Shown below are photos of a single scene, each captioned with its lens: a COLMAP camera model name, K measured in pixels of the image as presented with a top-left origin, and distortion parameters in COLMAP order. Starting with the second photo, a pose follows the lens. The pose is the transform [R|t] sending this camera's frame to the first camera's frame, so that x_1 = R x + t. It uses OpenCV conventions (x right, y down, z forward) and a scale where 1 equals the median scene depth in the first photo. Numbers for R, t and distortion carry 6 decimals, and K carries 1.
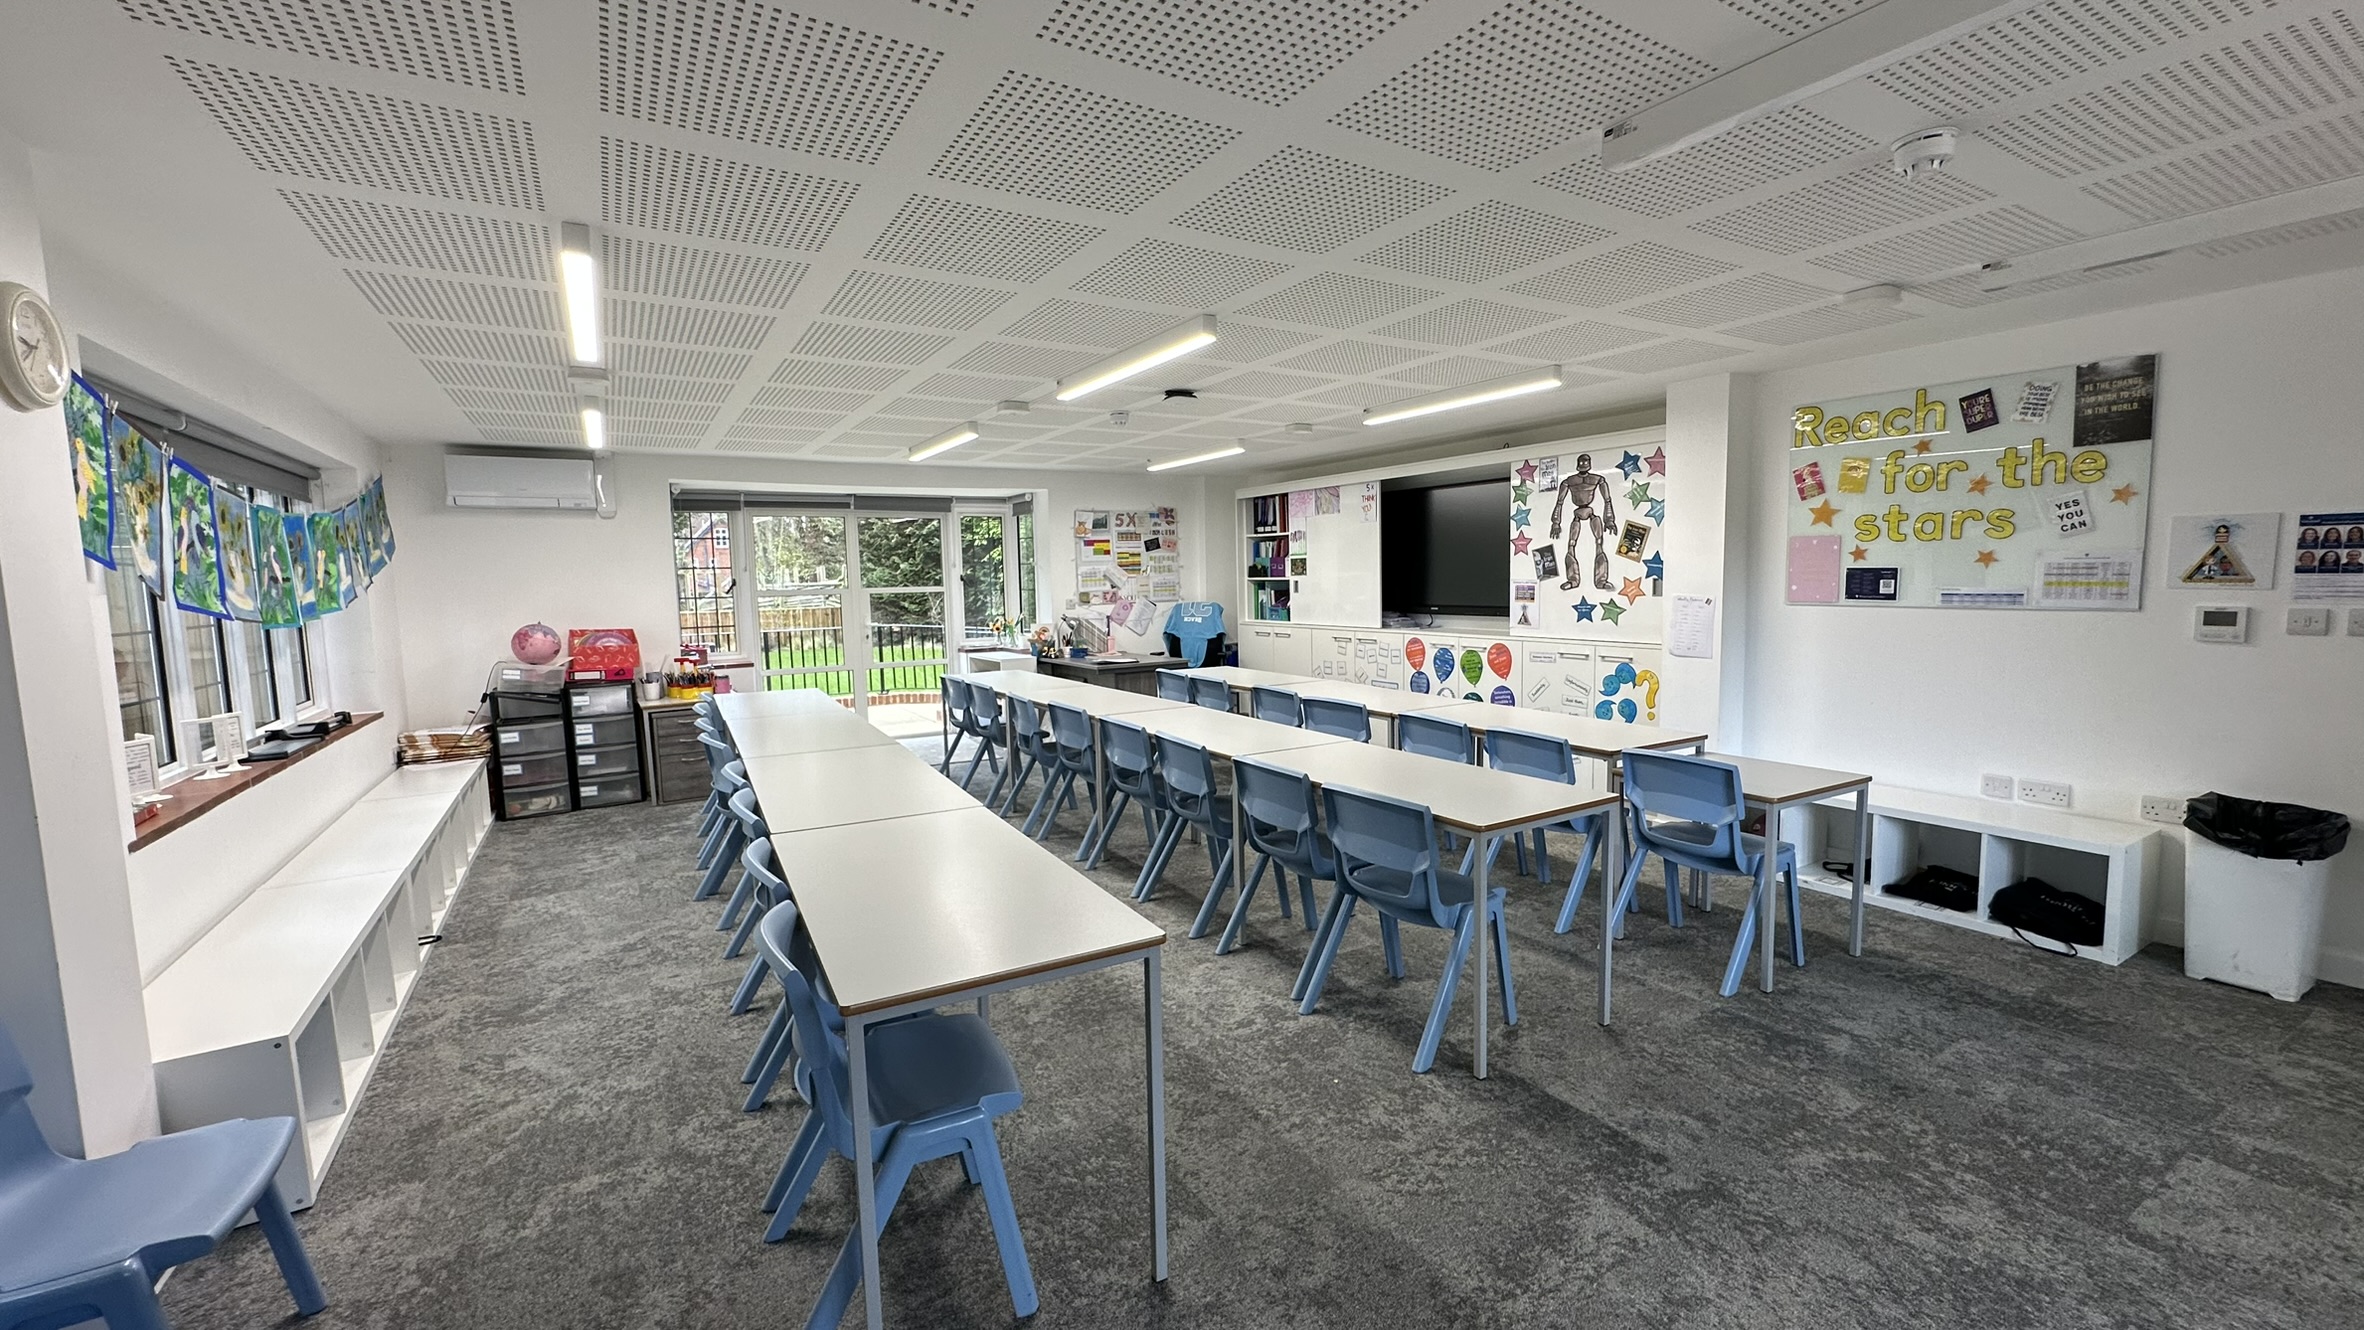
lens RADIAL K [[949.5, 0, 1186.1], [0, 949.5, 664.6], [0, 0, 1]] dist [-0.001664, -0.000160]
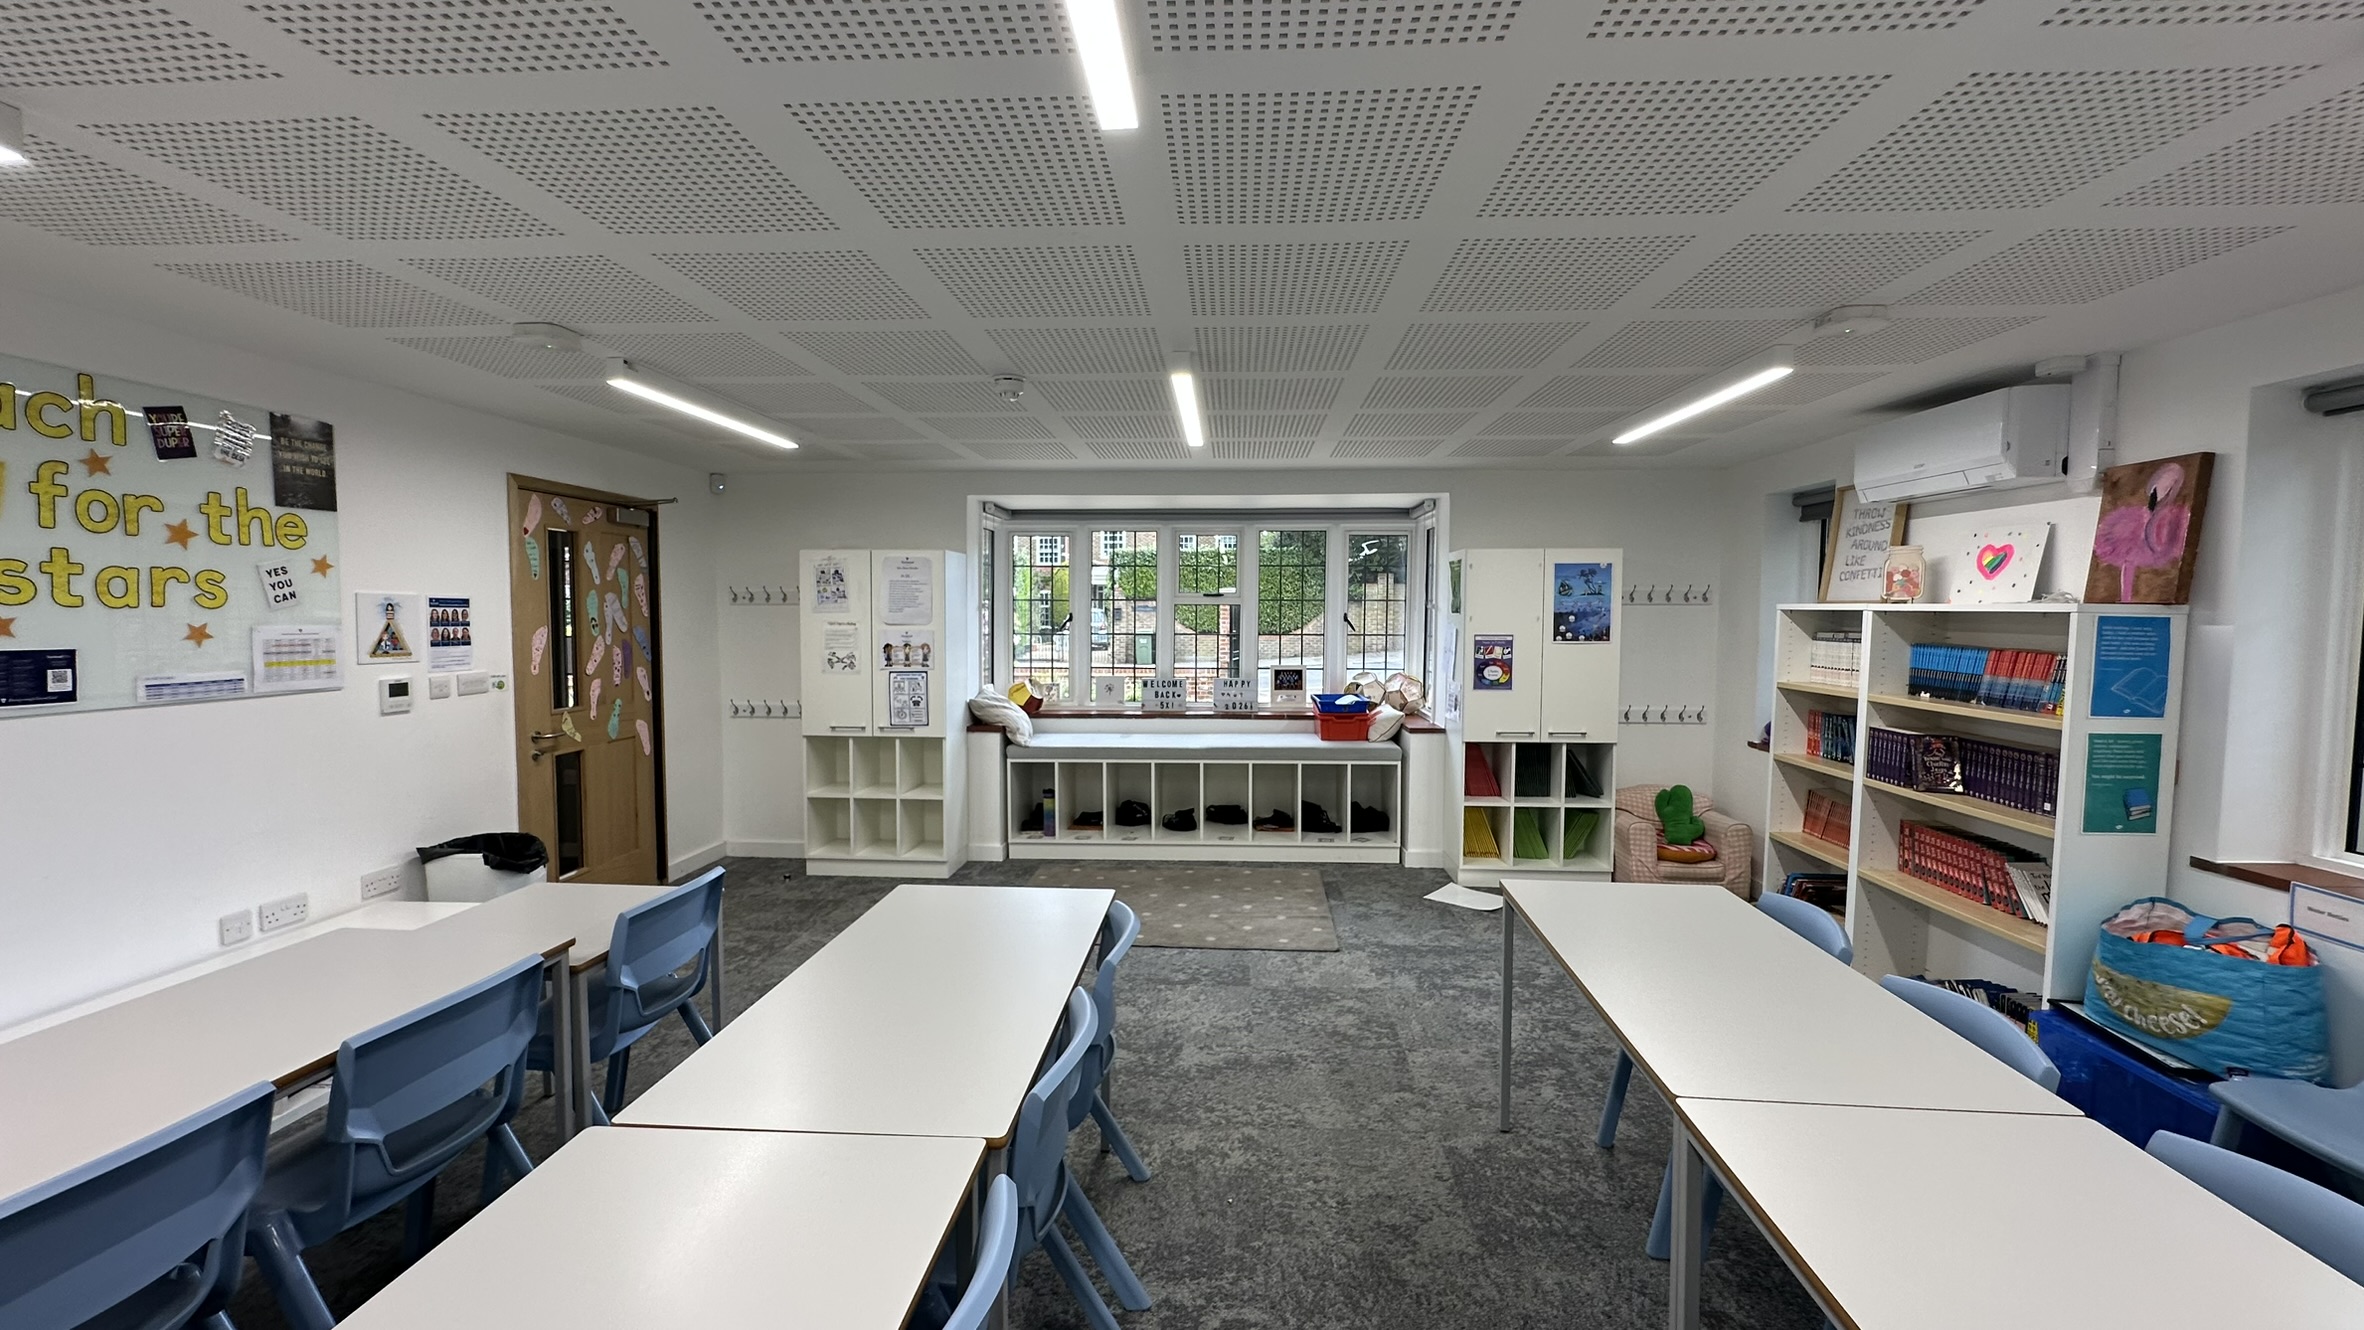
lens RADIAL K [[949.5, 0, 1182.3], [0, 949.5, 670.7], [0, 0, 1]] dist [-0.001664, -0.000160]
pose [[-0.823304, -0.016094, 0.567373, -0.229681], [0.069715, 0.989162, 0.129221, -0.134698], [-0.563303, 0.145942, -0.813259, 1.252283]]
